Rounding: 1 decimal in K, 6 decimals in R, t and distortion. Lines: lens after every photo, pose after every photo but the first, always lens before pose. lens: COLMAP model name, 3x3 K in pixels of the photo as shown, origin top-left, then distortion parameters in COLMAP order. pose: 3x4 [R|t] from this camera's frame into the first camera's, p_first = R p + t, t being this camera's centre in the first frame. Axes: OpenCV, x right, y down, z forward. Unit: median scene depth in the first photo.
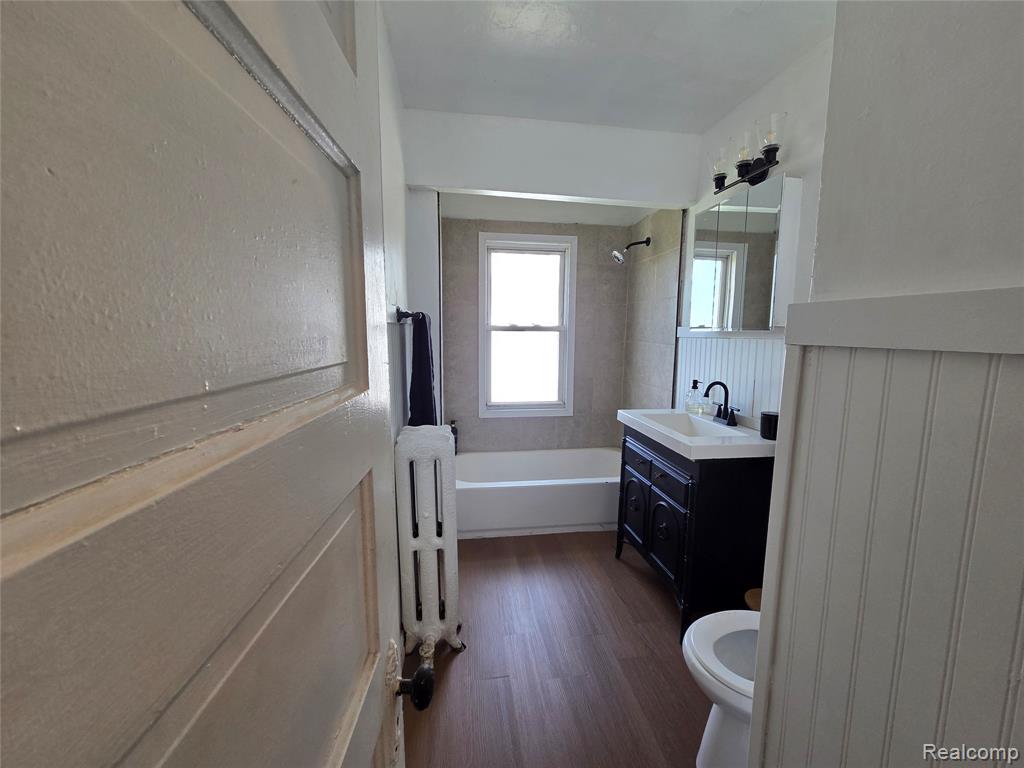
lens RADIAL K [[418.9, 0, 518.8], [0, 418.9, 381.5], [0, 0, 1]] dist [0.002744, -0.000108]
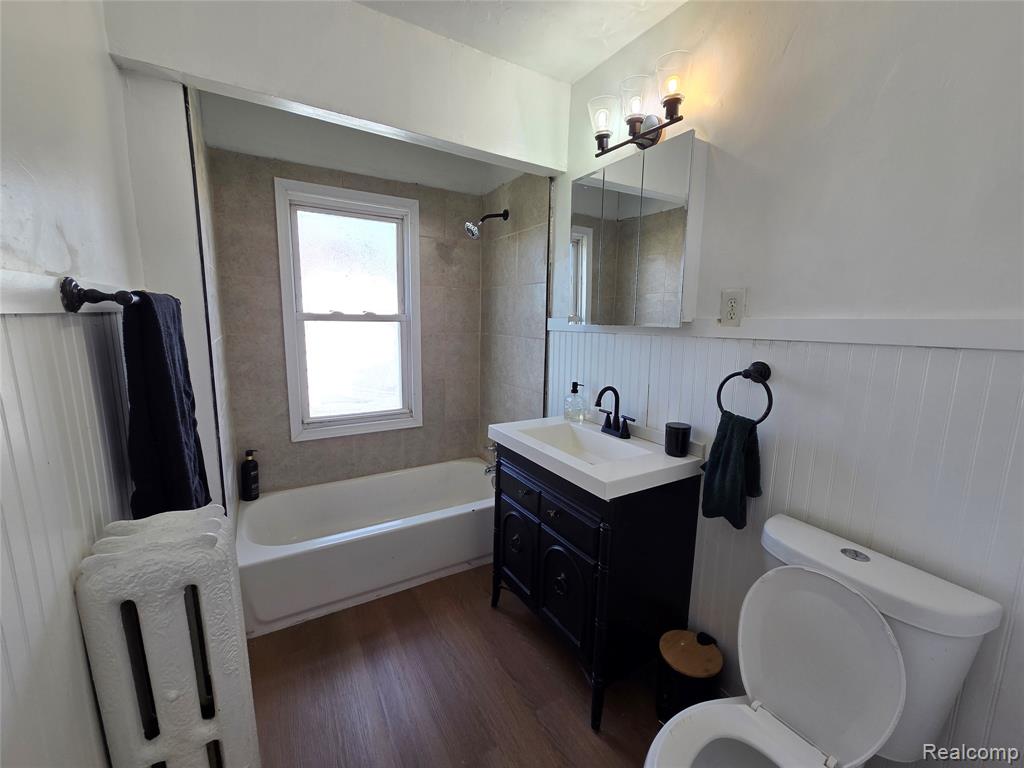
lens RADIAL K [[418.9, 0, 517.4], [0, 418.9, 382.5], [0, 0, 1]] dist [0.002744, -0.000108]
pose [[0.924277, -0.051484, 0.378236, -0.004899], [0.037800, 0.998337, 0.043519, -0.039952], [-0.379847, -0.025926, 0.924686, 0.236724]]
